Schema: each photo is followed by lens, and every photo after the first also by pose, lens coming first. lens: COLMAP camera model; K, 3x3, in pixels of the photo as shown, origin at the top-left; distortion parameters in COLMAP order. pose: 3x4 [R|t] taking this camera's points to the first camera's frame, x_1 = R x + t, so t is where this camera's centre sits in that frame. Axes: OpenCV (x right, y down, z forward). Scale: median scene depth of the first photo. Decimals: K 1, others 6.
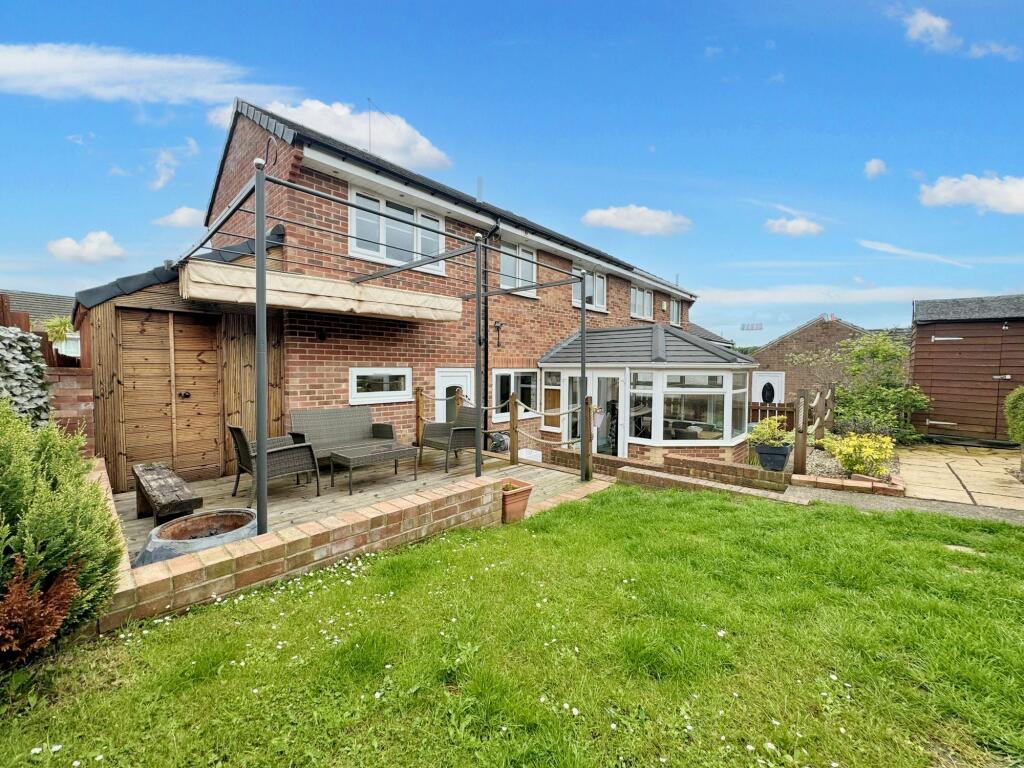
lens RADIAL K [[406.3, 0, 509.2], [0, 406.3, 382.2], [0, 0, 1]] dist [-0.003500, 0.000821]
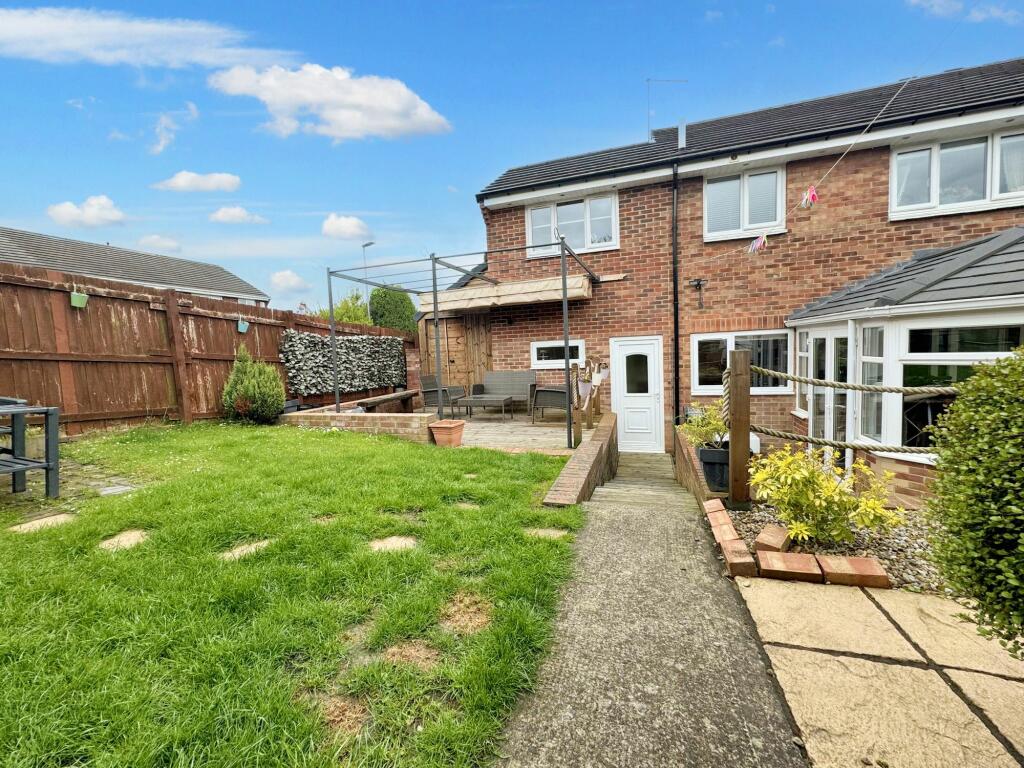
lens RADIAL K [[406.3, 0, 509.1], [0, 406.3, 381.8], [0, 0, 1]] dist [-0.003500, 0.000821]
pose [[0.405370, 0.048795, -0.912850, 0.836782], [0.017009, 0.997999, 0.060900, 0.013285], [0.913995, -0.040213, 0.403729, 0.373466]]
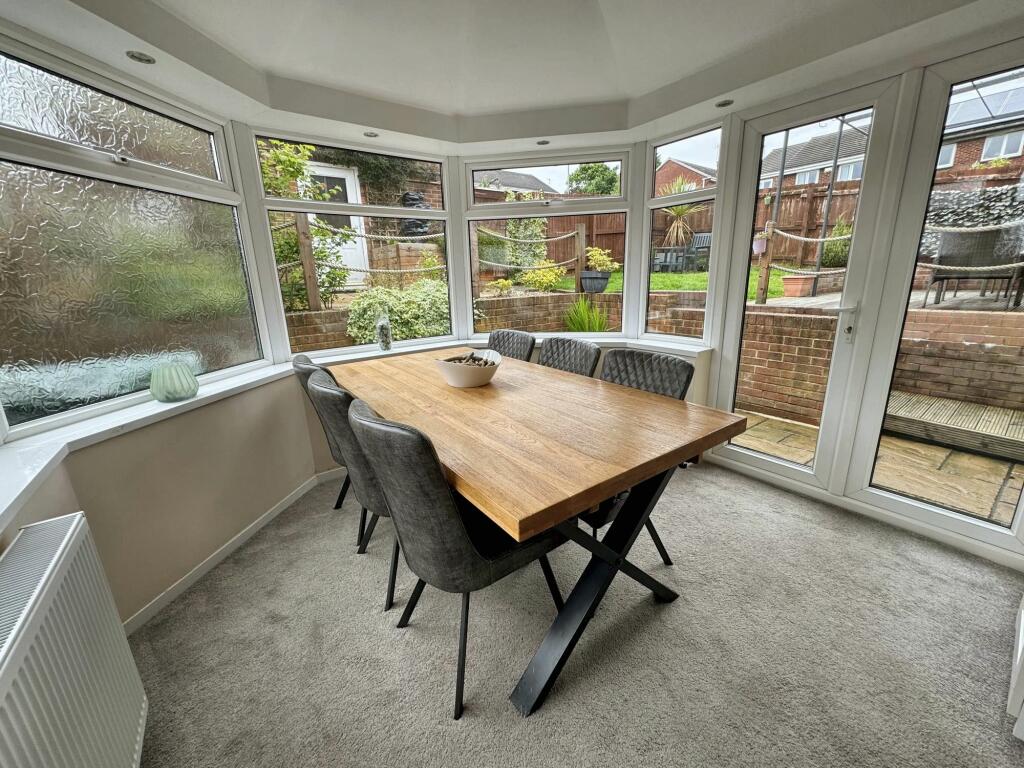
lens RADIAL K [[406.3, 0, 511.8], [0, 406.3, 383.1], [0, 0, 1]] dist [-0.003500, 0.000821]
pose [[-0.980061, -0.026566, 0.196914, 0.514048], [0.032008, 0.956970, 0.288418, 0.088848], [-0.196103, 0.288970, -0.937038, 1.815360]]
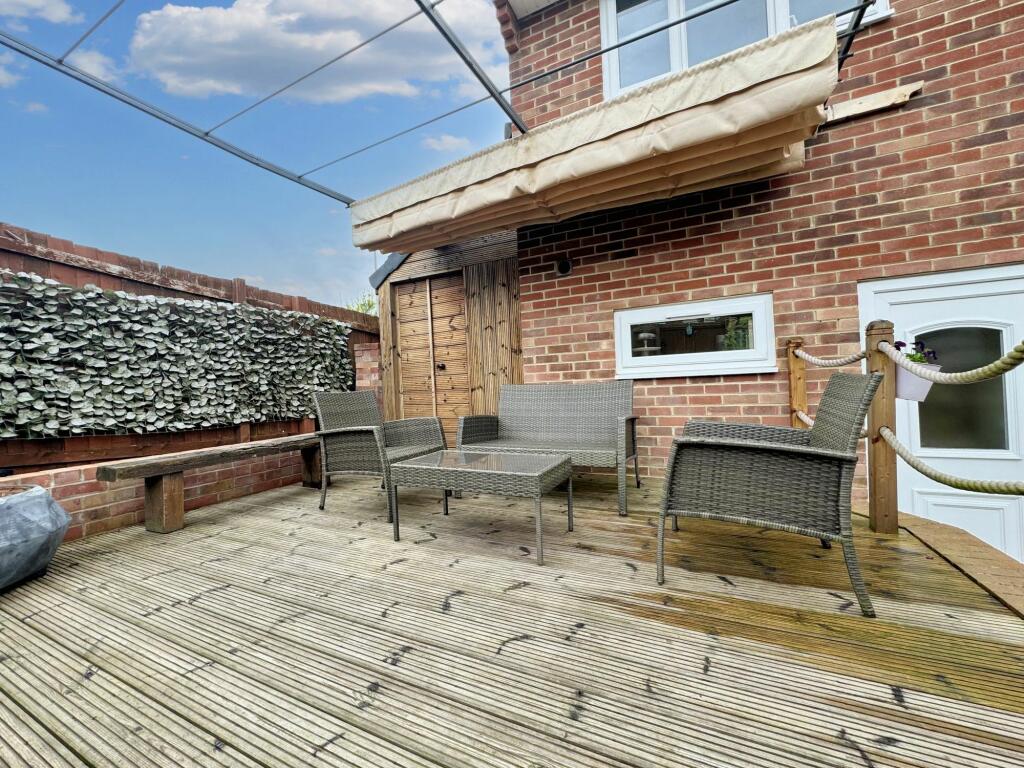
lens RADIAL K [[406.3, 0, 510.1], [0, 406.3, 381.5], [0, 0, 1]] dist [-0.003500, 0.000821]
pose [[0.286859, -0.022581, -0.957707, 0.092545], [0.014190, 0.999713, -0.019321, 0.067404], [0.957868, -0.008048, 0.287097, 0.703478]]
